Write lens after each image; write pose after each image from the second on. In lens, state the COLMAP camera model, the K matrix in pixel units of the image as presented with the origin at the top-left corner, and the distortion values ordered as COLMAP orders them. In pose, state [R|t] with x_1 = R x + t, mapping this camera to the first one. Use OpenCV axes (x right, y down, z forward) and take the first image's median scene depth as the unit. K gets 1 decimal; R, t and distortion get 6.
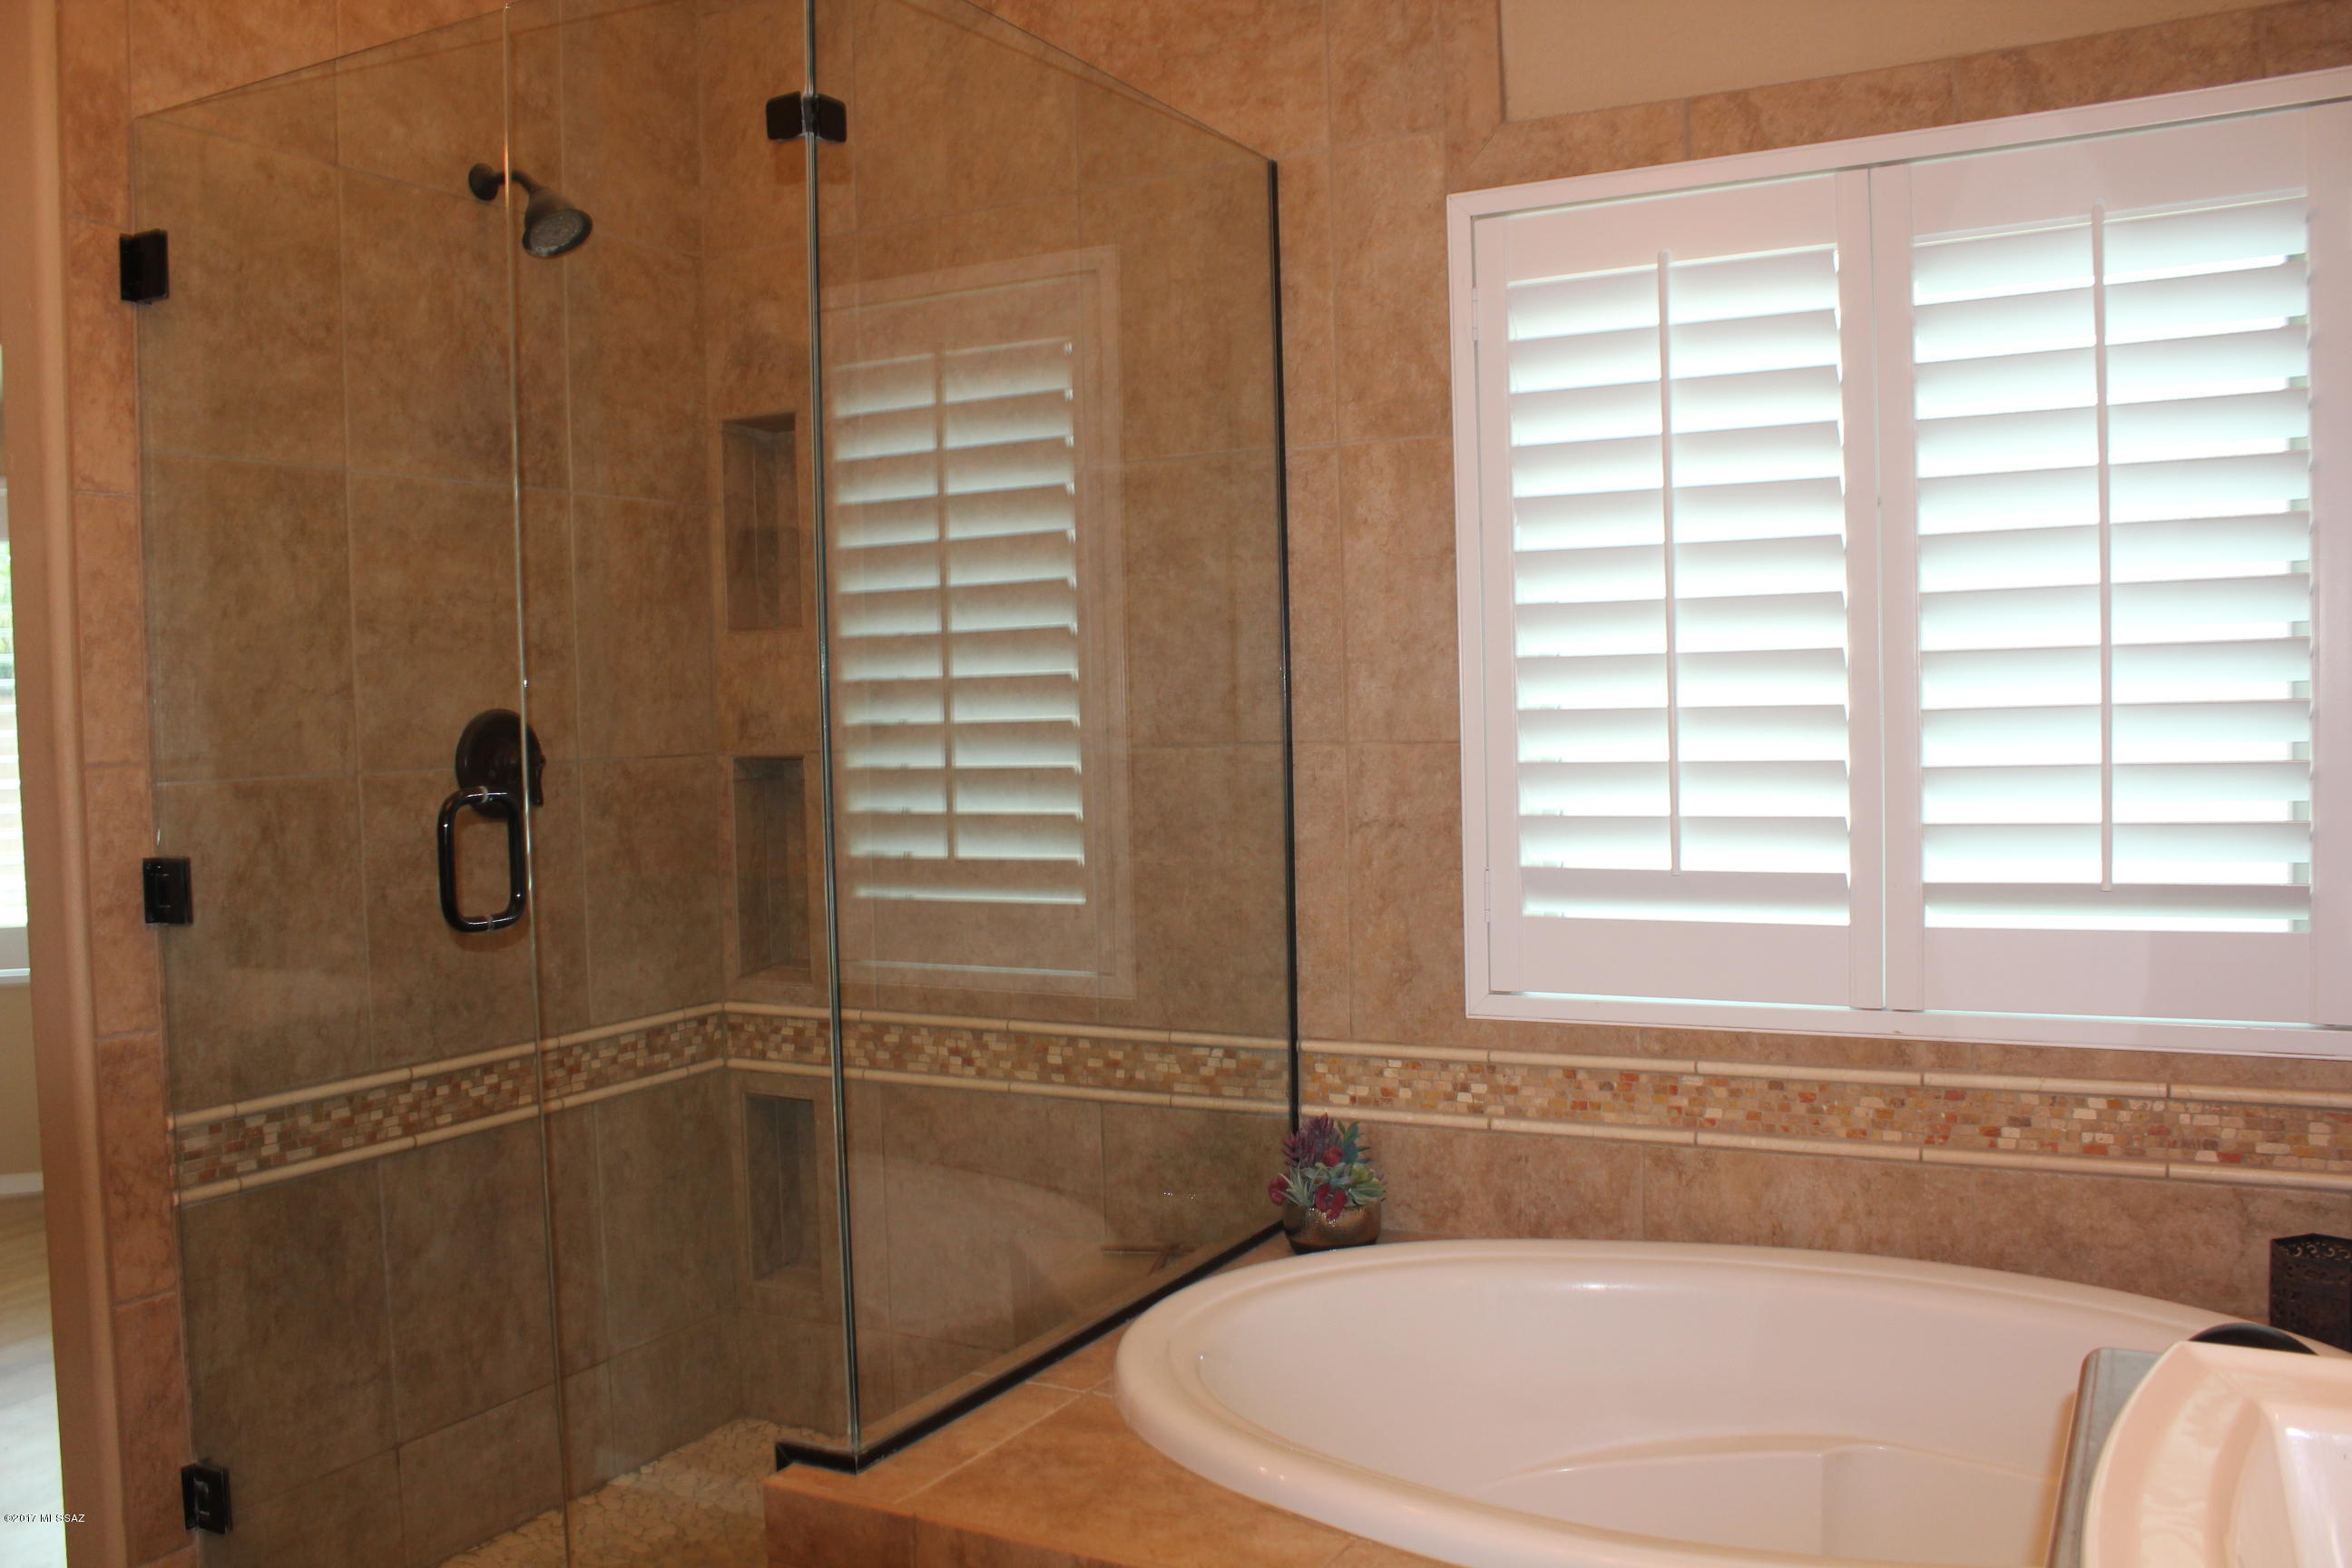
lens RADIAL K [[1956.9, 0, 1192.8], [0, 1956.9, 815.5], [0, 0, 1]] dist [-0.155565, 0.124747]
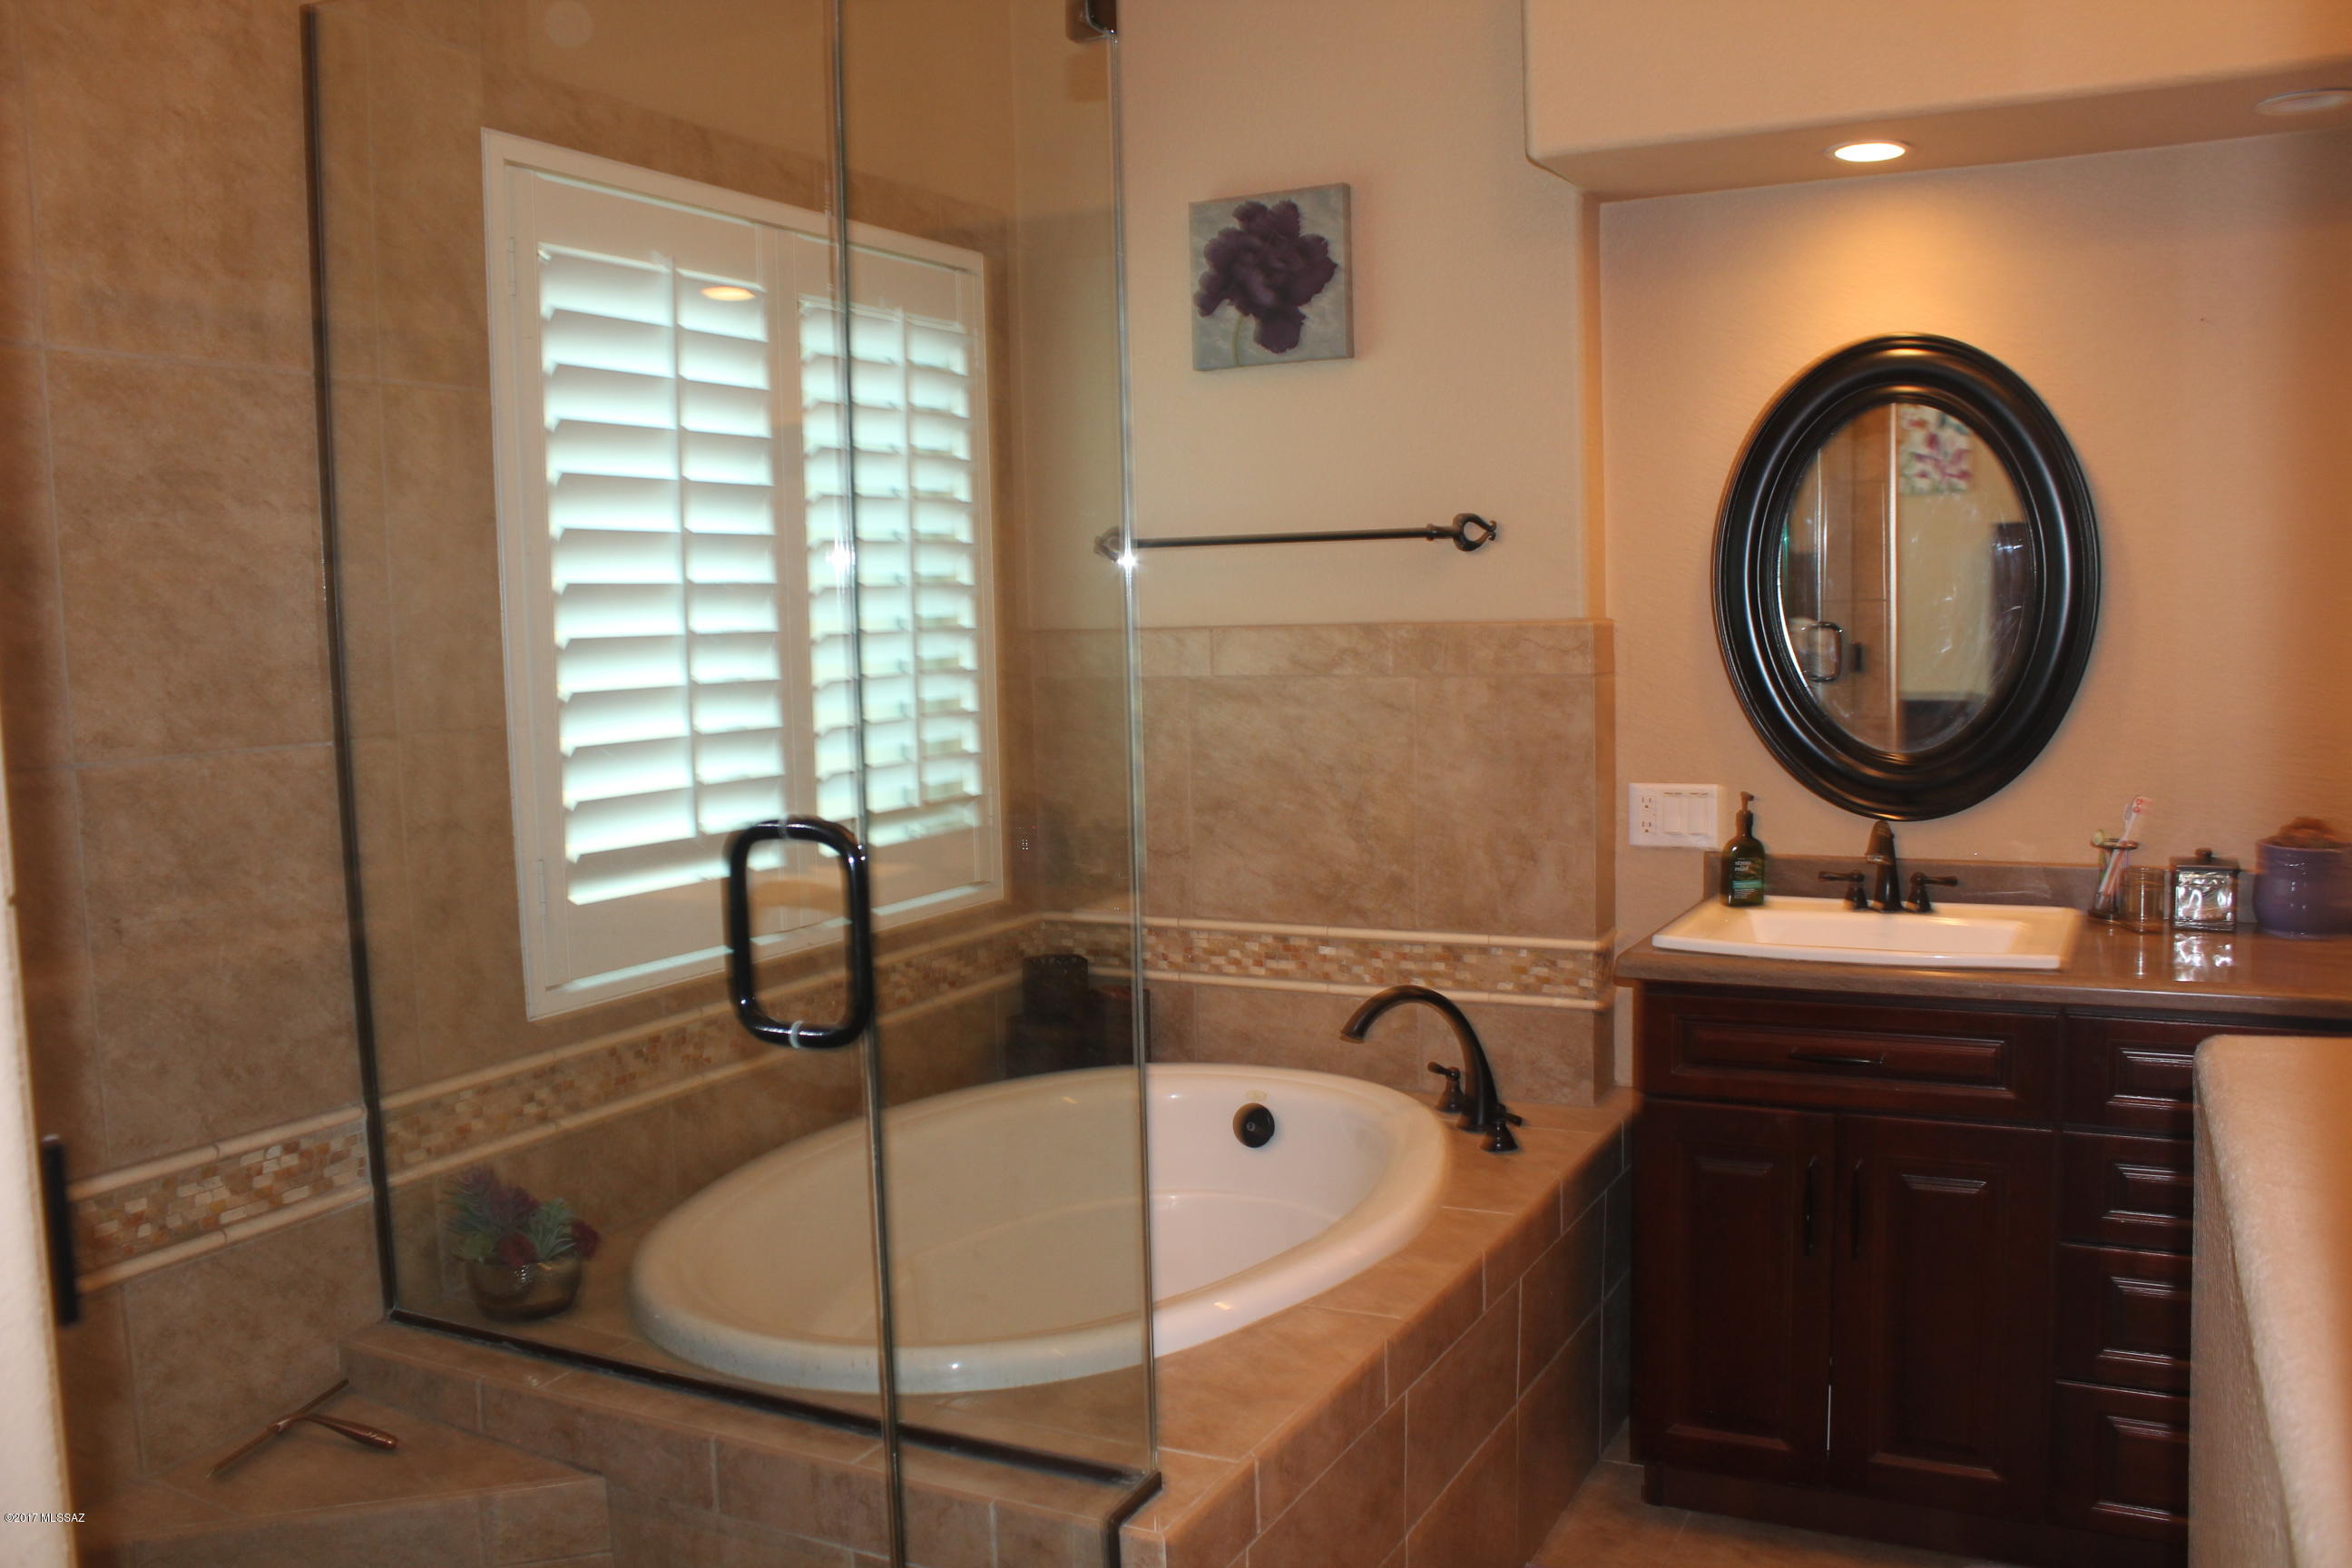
lens RADIAL K [[1956.9, 0, 1214.9], [0, 1956.9, 791.6], [0, 0, 1]] dist [-0.155565, 0.124747]
pose [[-0.031053, -0.066074, 0.997331, -0.772221], [0.078538, 0.994566, 0.068336, -0.042670], [-0.996427, 0.080450, -0.025695, 0.683931]]
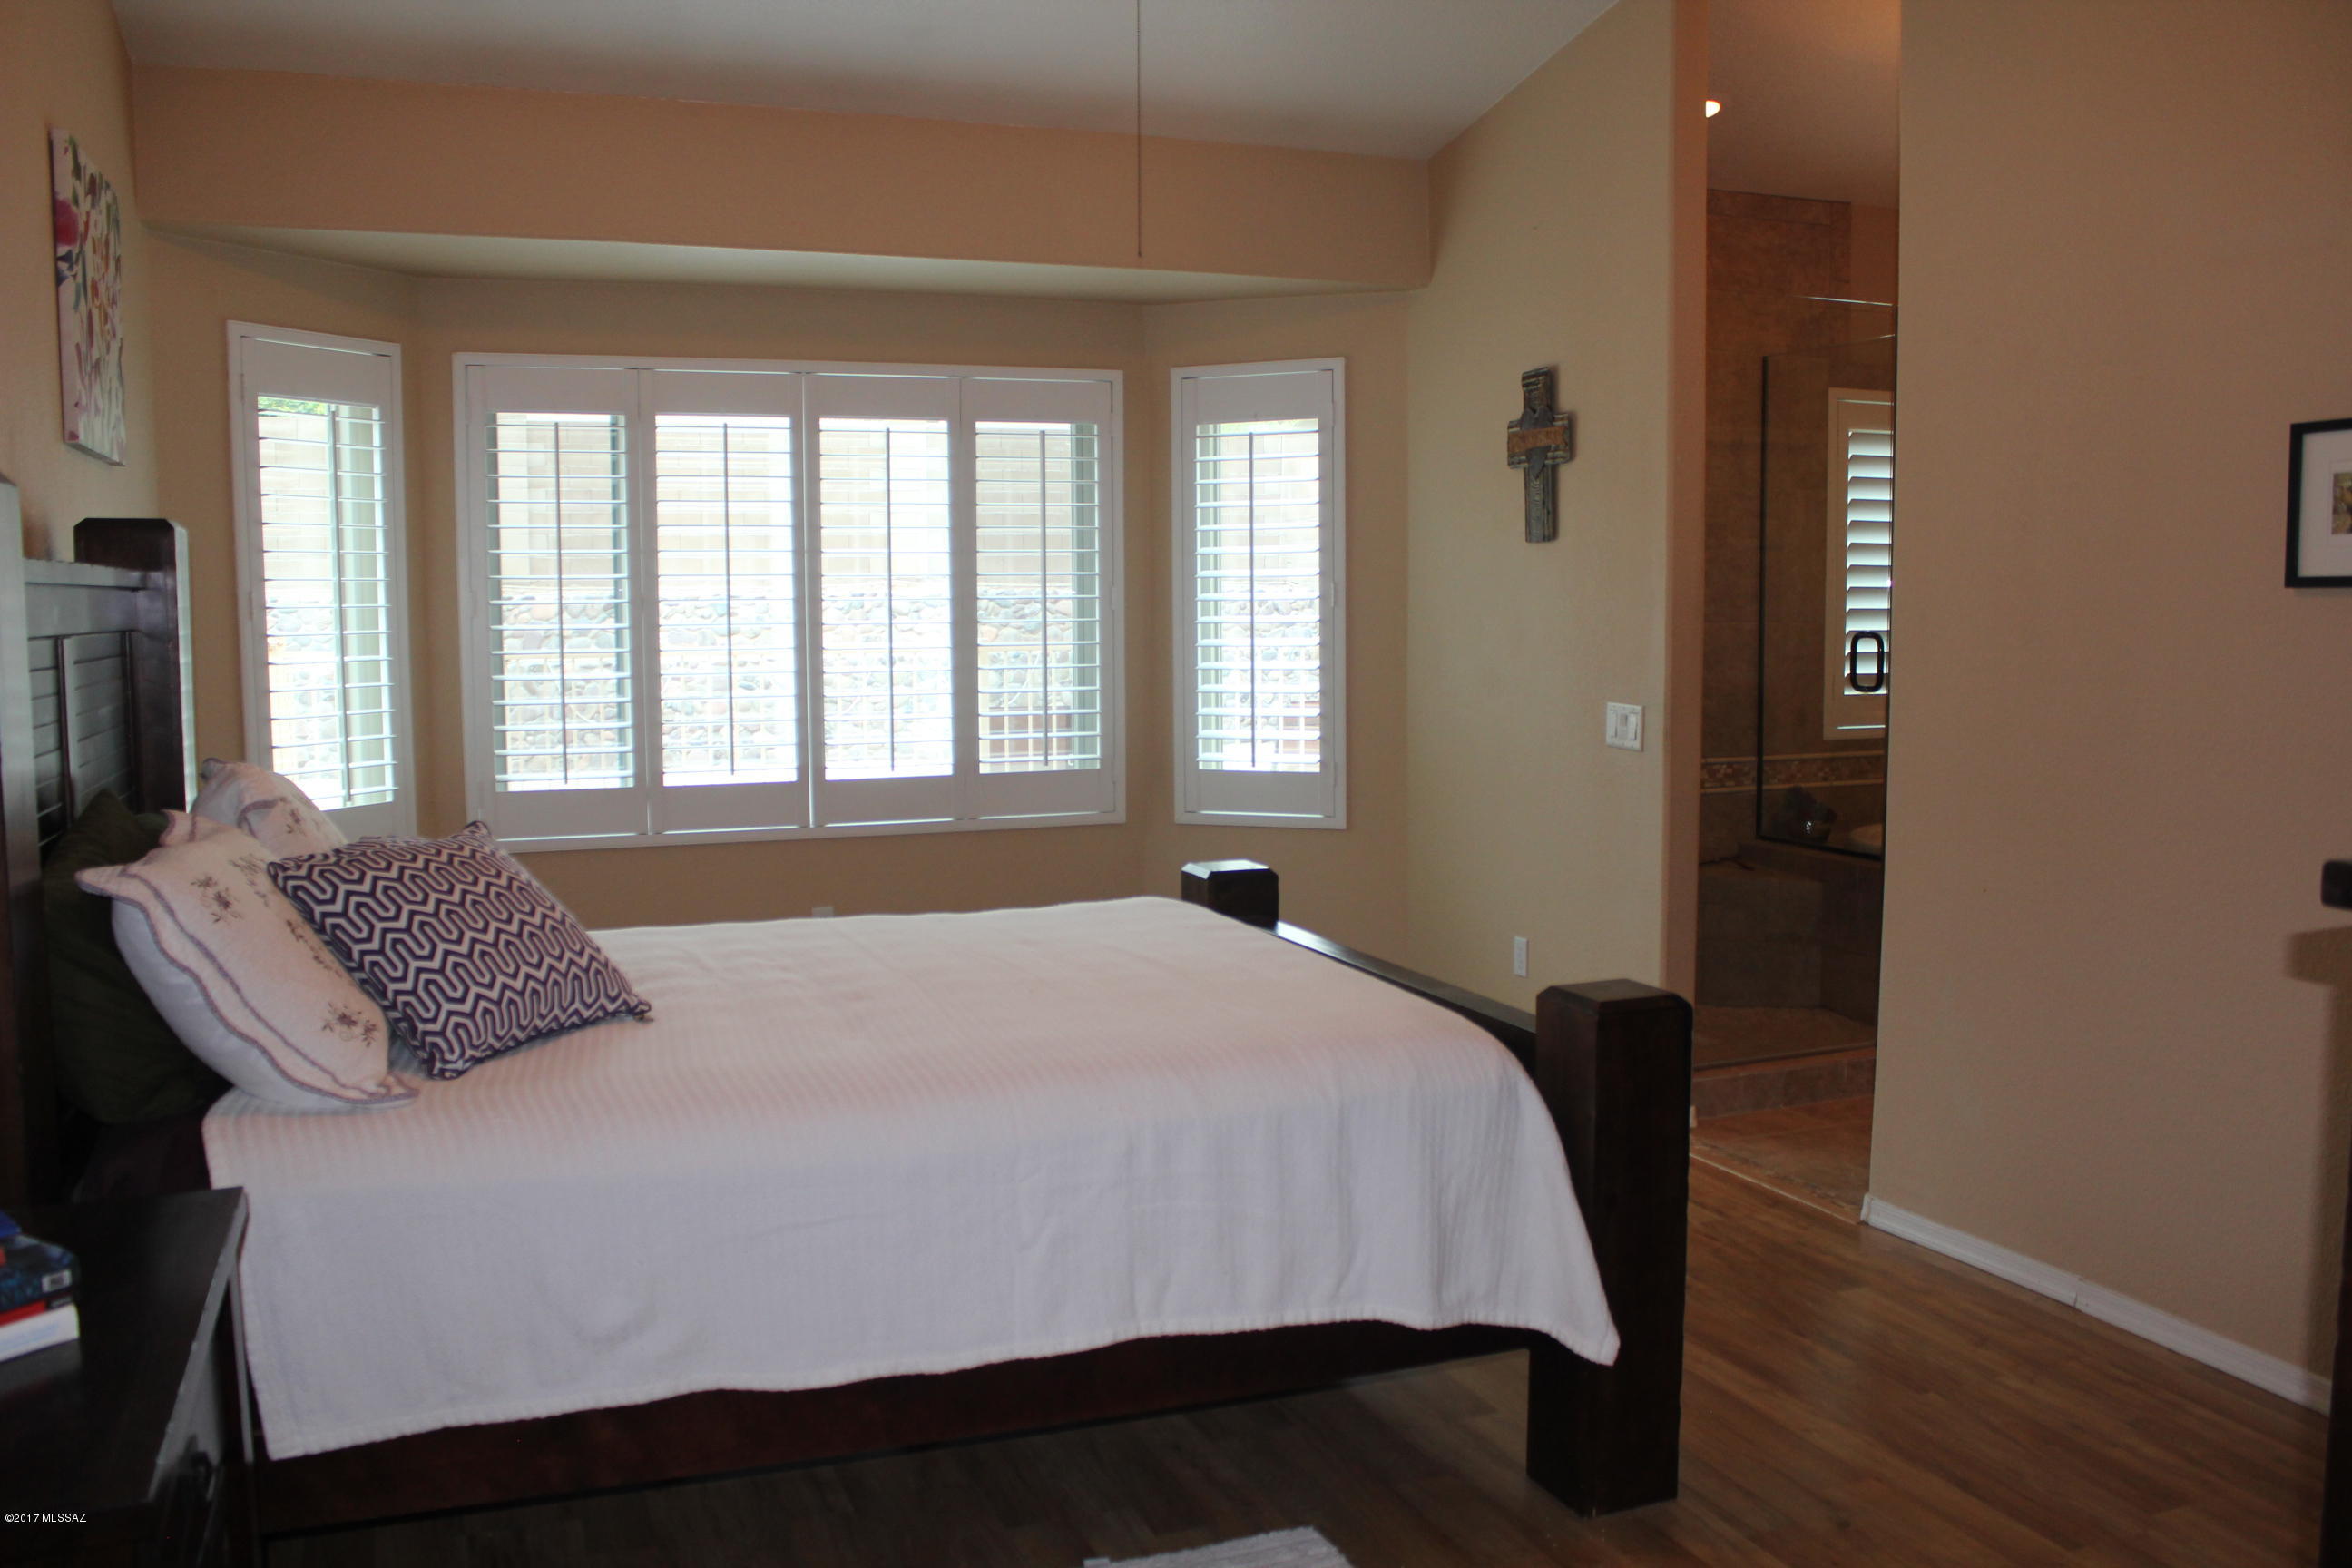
lens RADIAL K [[1956.9, 0, 1162.6], [0, 1956.9, 778.8], [0, 0, 1]] dist [-0.155565, 0.124747]
pose [[0.645524, -0.053809, 0.761842, -2.127926], [0.029705, 0.998529, 0.045356, 0.022355], [-0.763162, -0.006648, 0.646172, 0.108132]]
